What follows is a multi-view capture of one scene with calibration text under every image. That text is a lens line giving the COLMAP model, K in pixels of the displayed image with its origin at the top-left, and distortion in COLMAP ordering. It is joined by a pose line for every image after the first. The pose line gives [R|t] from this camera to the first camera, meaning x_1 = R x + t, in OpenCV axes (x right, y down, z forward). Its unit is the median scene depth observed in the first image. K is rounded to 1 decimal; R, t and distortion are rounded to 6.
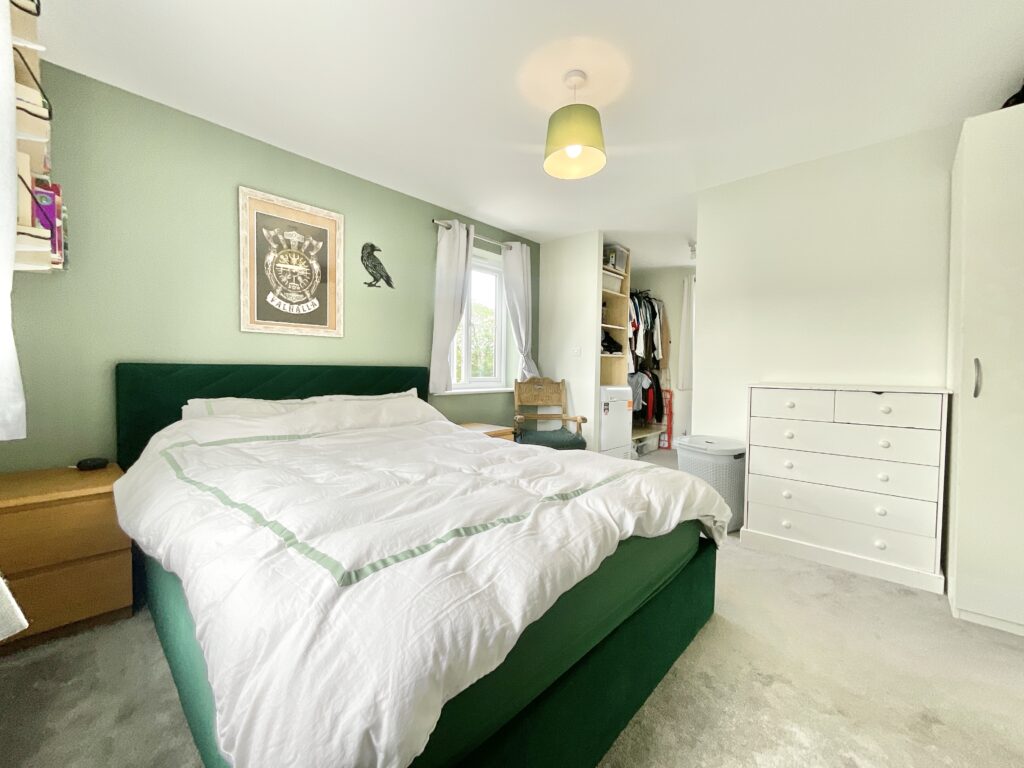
lens RADIAL K [[417.8, 0, 510.2], [0, 417.8, 385.2], [0, 0, 1]] dist [0.006362, -0.001610]
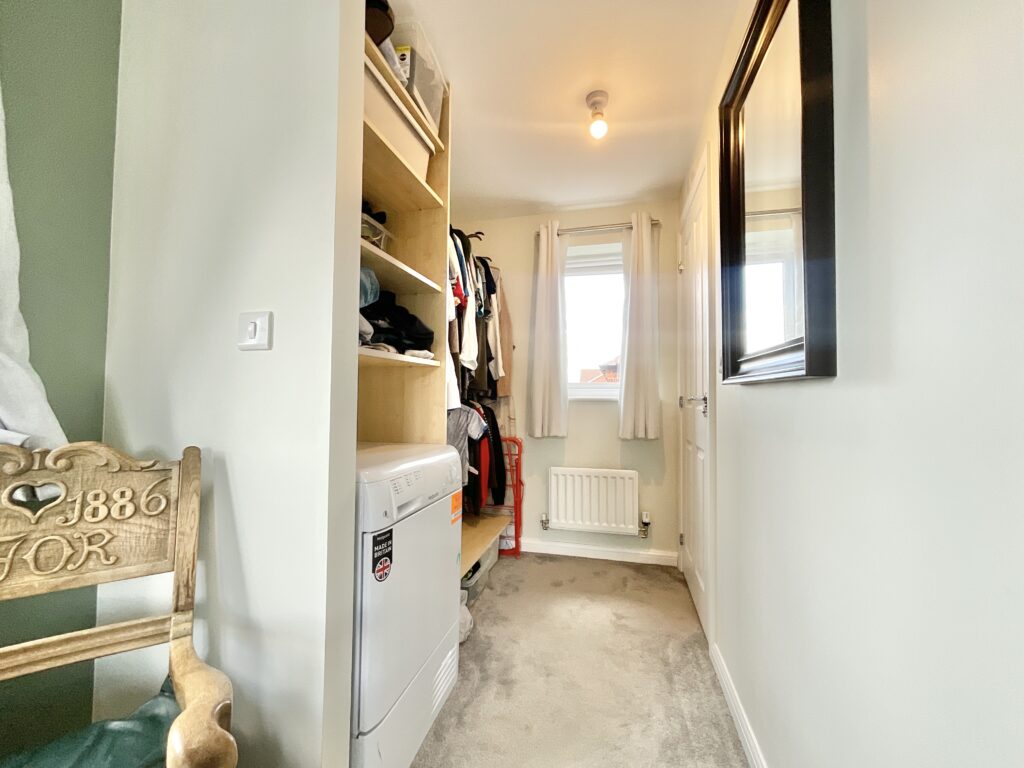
lens RADIAL K [[417.8, 0, 510.0], [0, 417.8, 382.9], [0, 0, 1]] dist [0.006362, -0.001610]
pose [[0.885404, 0.009665, 0.464722, 0.148266], [0.023370, 0.997594, -0.065272, -0.026001], [-0.464234, 0.068653, 0.883048, 0.603509]]
